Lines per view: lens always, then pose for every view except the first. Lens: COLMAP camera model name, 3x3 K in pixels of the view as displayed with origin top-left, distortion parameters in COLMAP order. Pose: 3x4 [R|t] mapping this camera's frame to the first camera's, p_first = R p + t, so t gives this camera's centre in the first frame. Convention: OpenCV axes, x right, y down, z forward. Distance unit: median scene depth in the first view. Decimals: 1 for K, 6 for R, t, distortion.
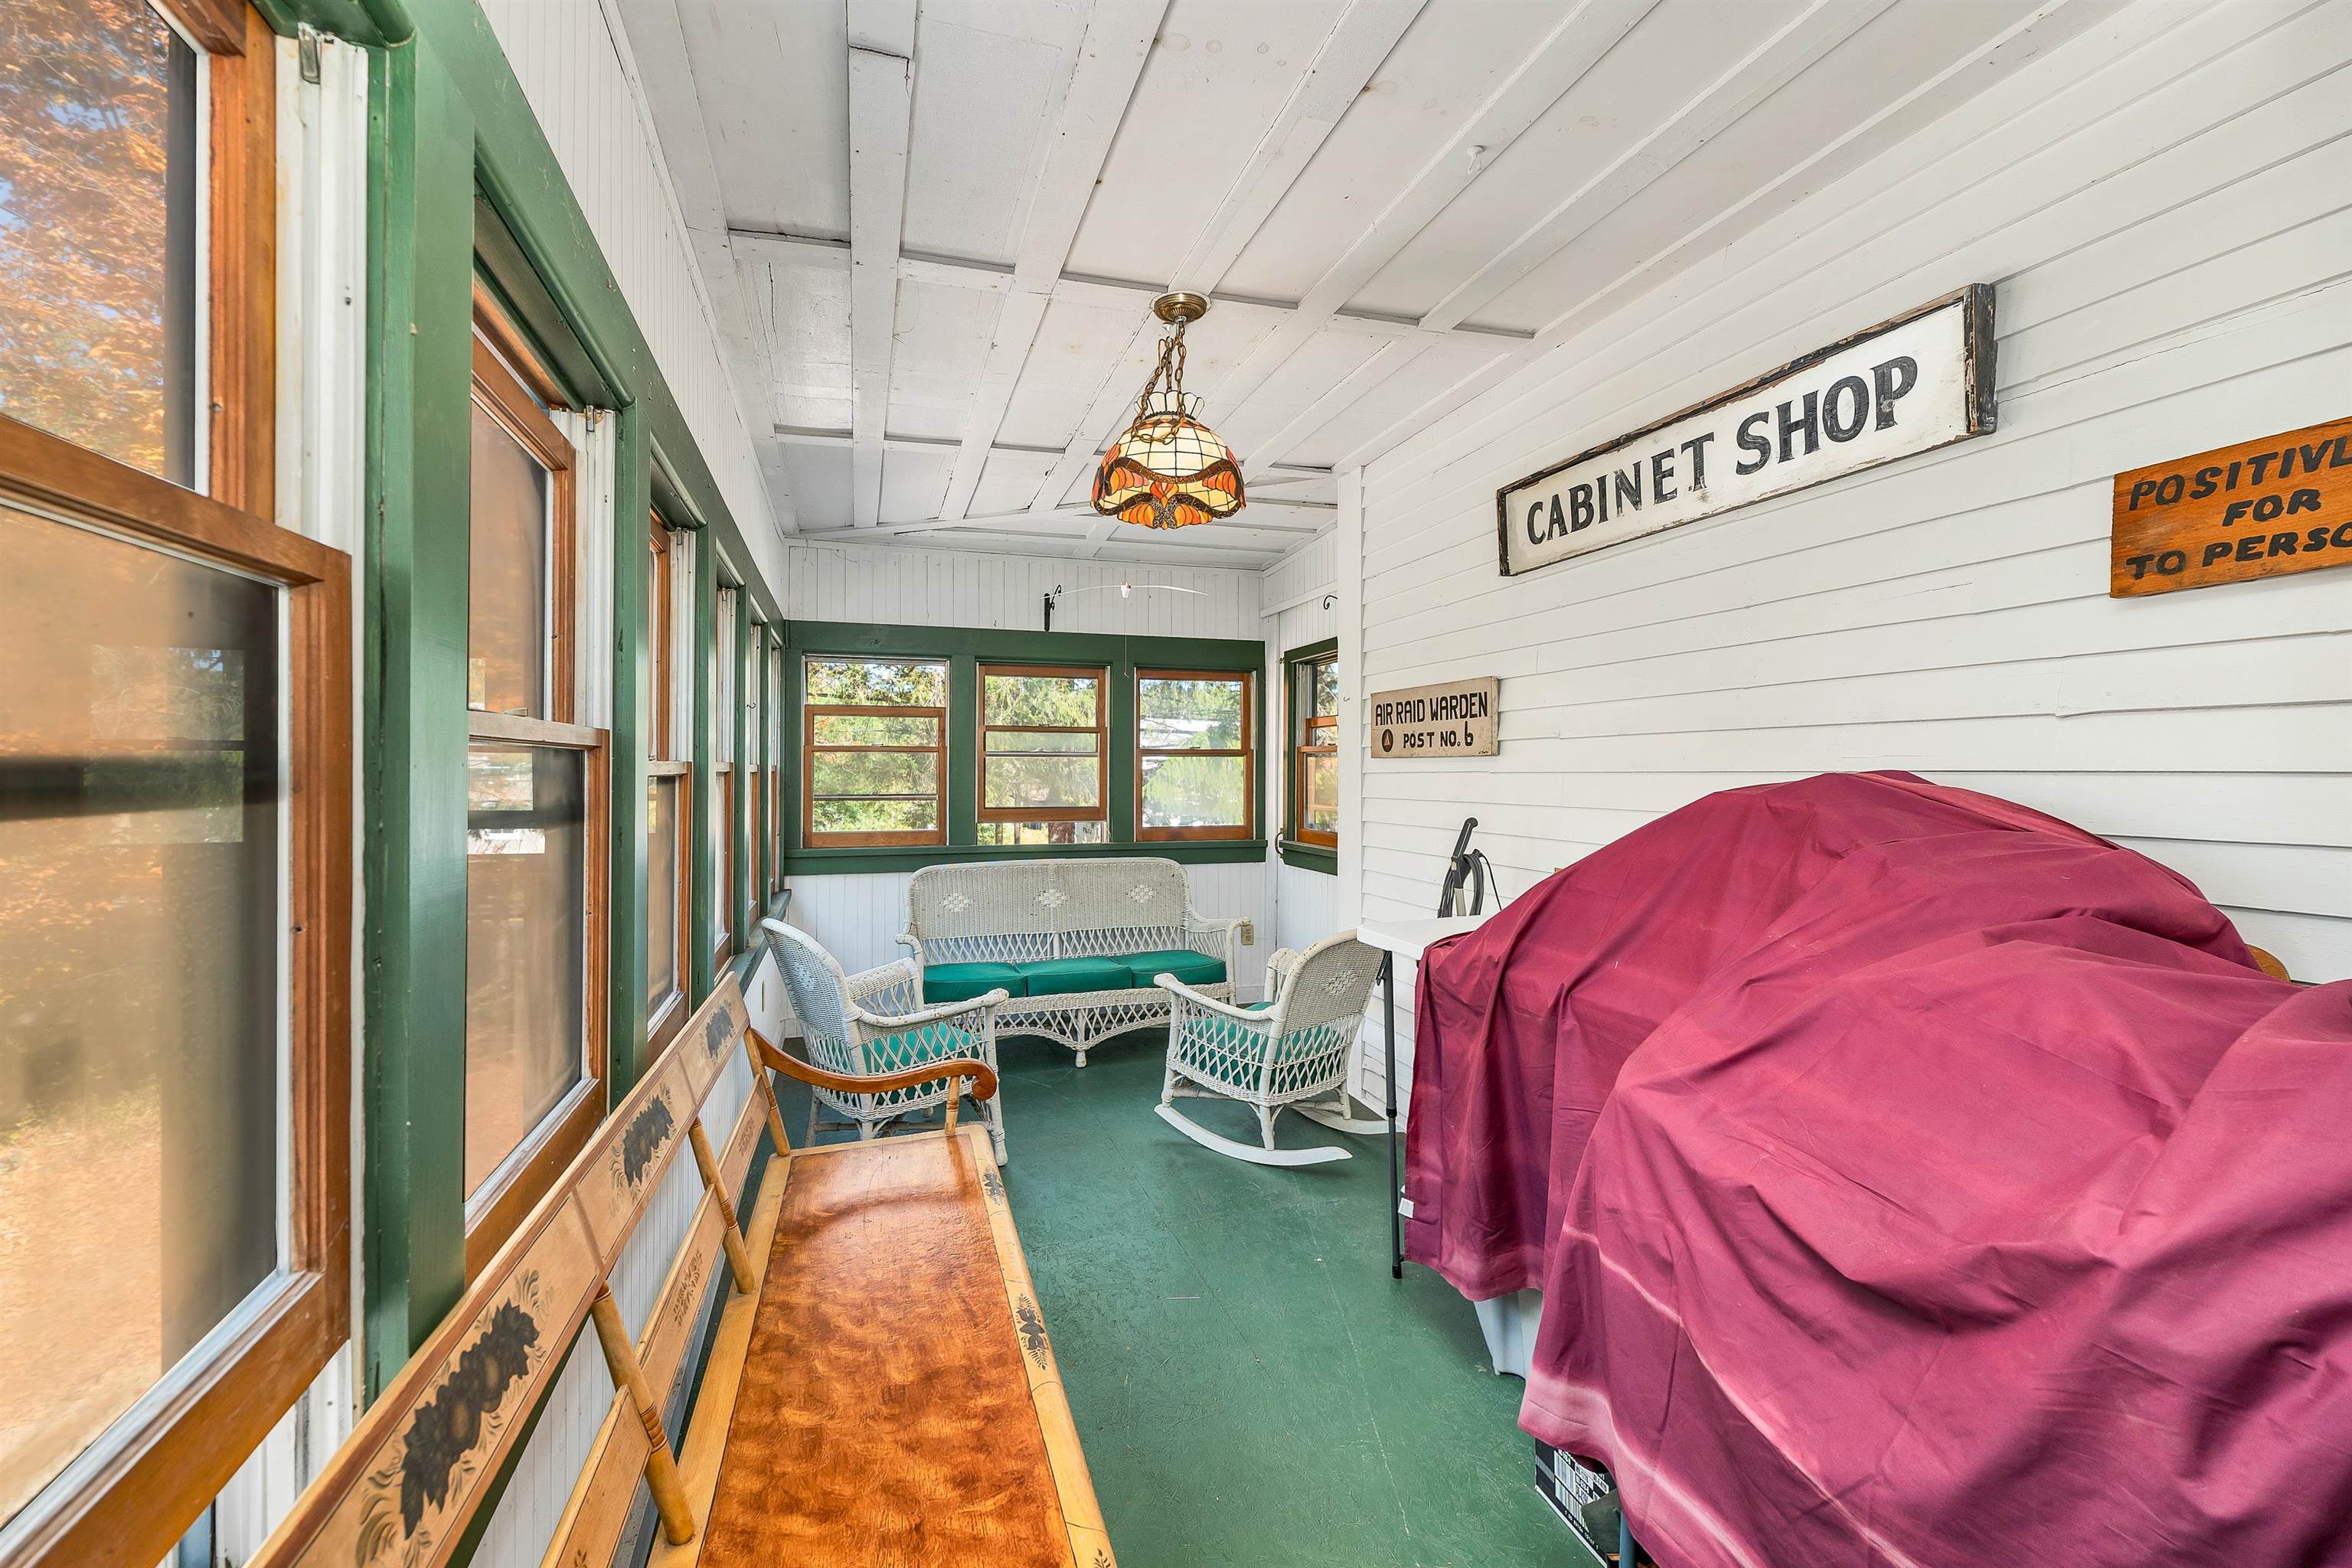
lens RADIAL K [[981.6, 0, 1173.9], [0, 981.6, 777.5], [0, 0, 1]] dist [-0.000305, -0.000004]
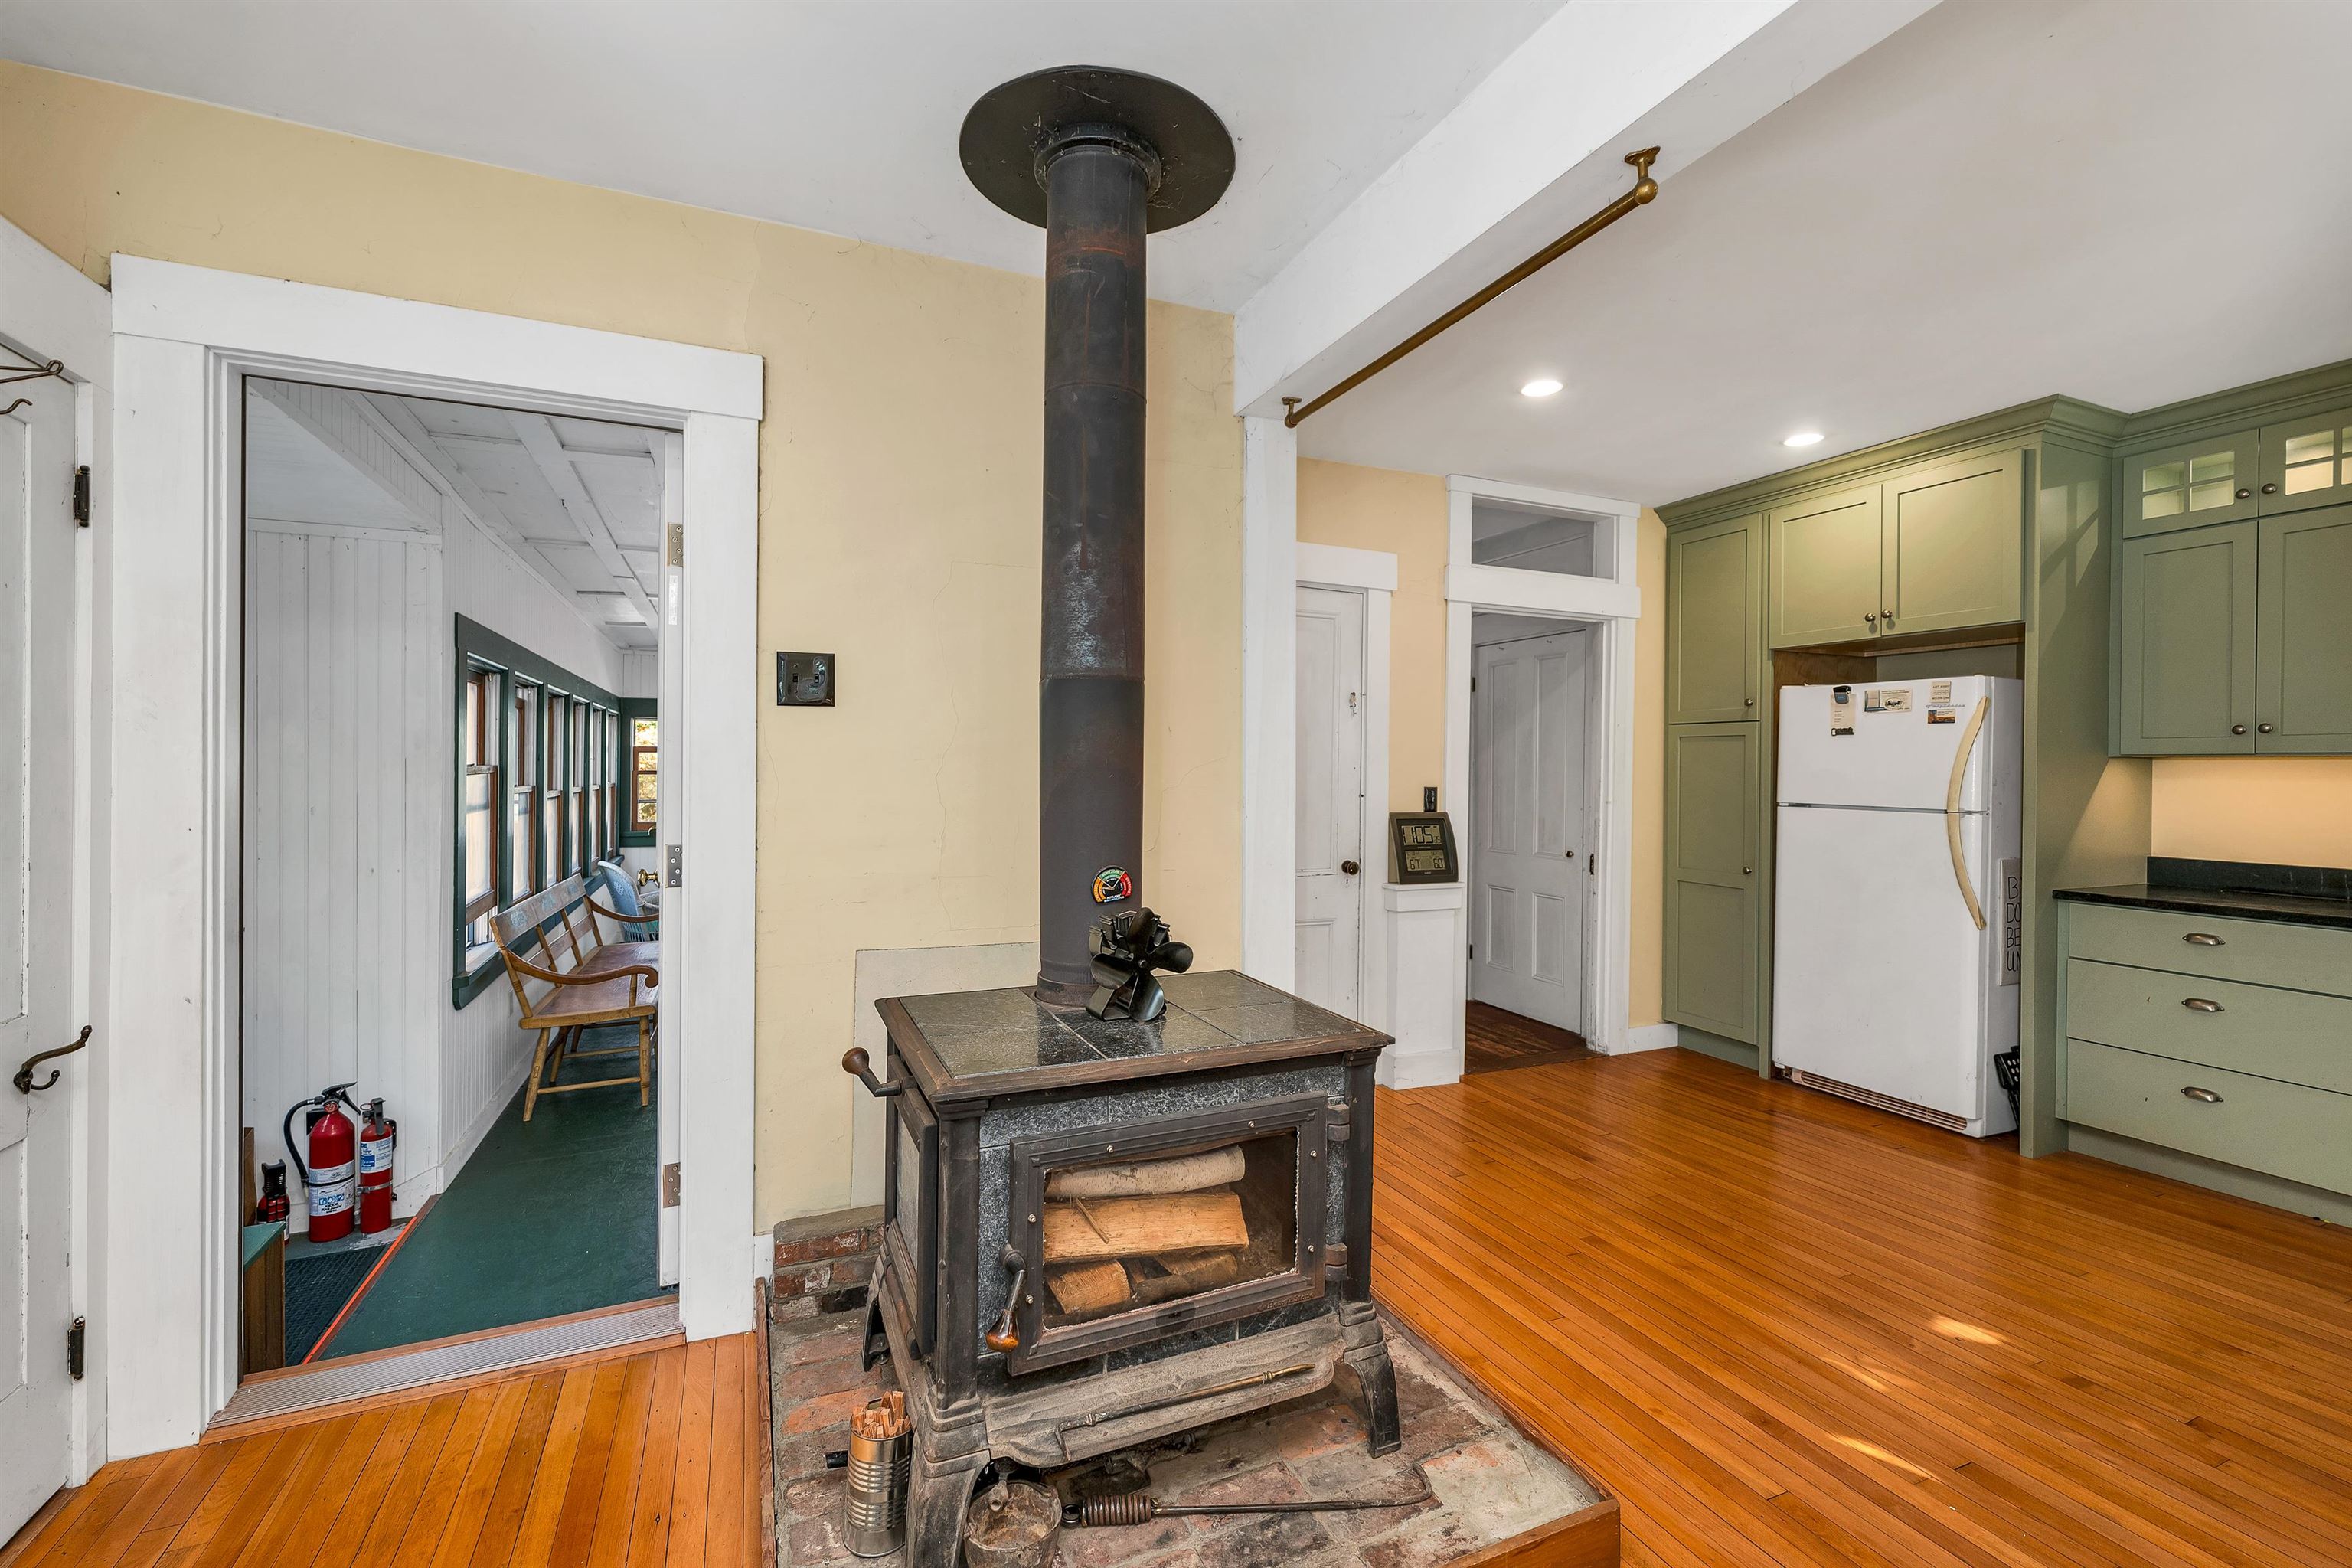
lens RADIAL K [[981.6, 0, 1173.6], [0, 981.6, 778.5], [0, 0, 1]] dist [-0.000305, -0.000004]
pose [[0.994548, 0.005872, 0.104117, 0.580770], [-0.006047, 0.999981, 0.001369, -0.040662], [-0.104107, -0.001992, 0.994564, -1.207586]]
